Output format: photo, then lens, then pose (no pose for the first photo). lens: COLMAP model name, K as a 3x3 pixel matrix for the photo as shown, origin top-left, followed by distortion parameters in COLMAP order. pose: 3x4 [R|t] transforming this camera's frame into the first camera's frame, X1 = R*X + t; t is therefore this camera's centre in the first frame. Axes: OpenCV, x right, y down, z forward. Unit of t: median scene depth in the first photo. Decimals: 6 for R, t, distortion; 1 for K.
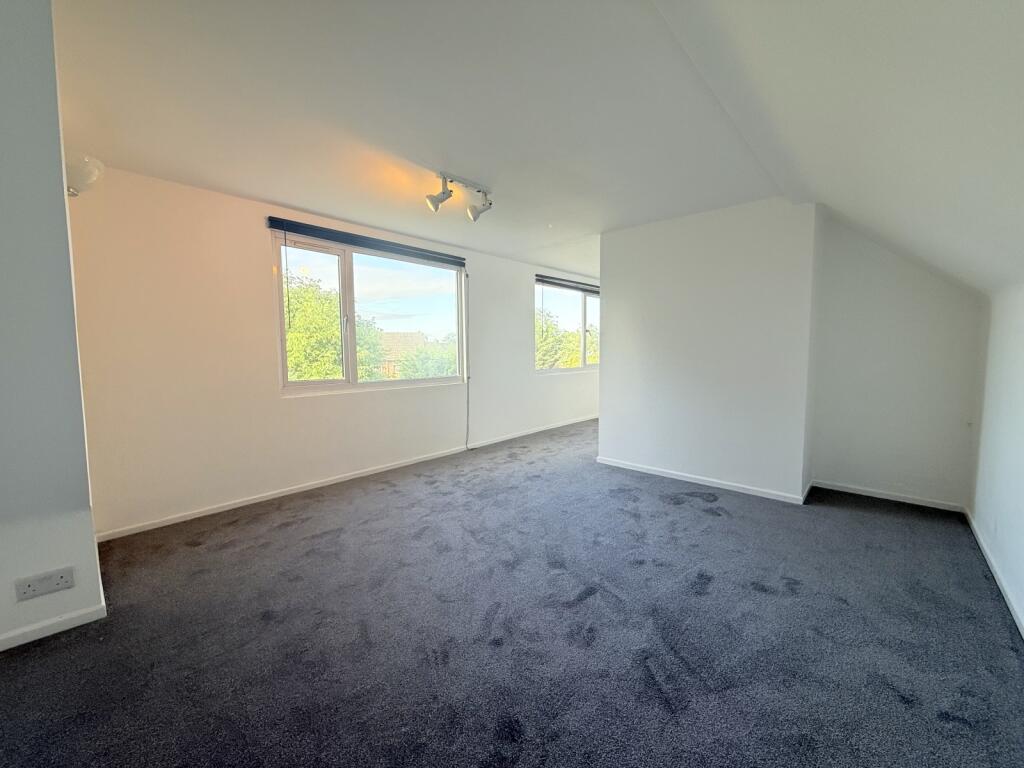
lens RADIAL K [[407.3, 0, 513.4], [0, 407.3, 383.6], [0, 0, 1]] dist [0.000479, 0.000539]
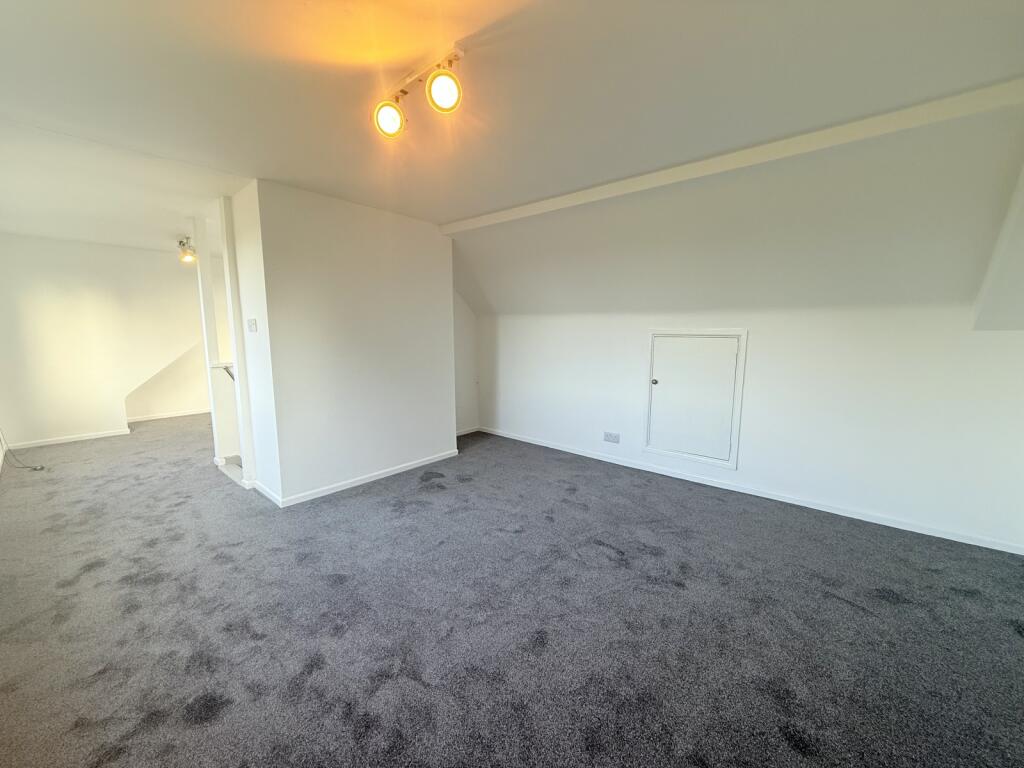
lens RADIAL K [[407.3, 0, 513.4], [0, 407.3, 383.1], [0, 0, 1]] dist [0.000479, 0.000539]
pose [[-0.021764, -0.134678, 0.990650, -0.627345], [0.075084, 0.987867, 0.135949, -0.117876], [-0.996940, 0.077340, -0.011388, 0.755557]]
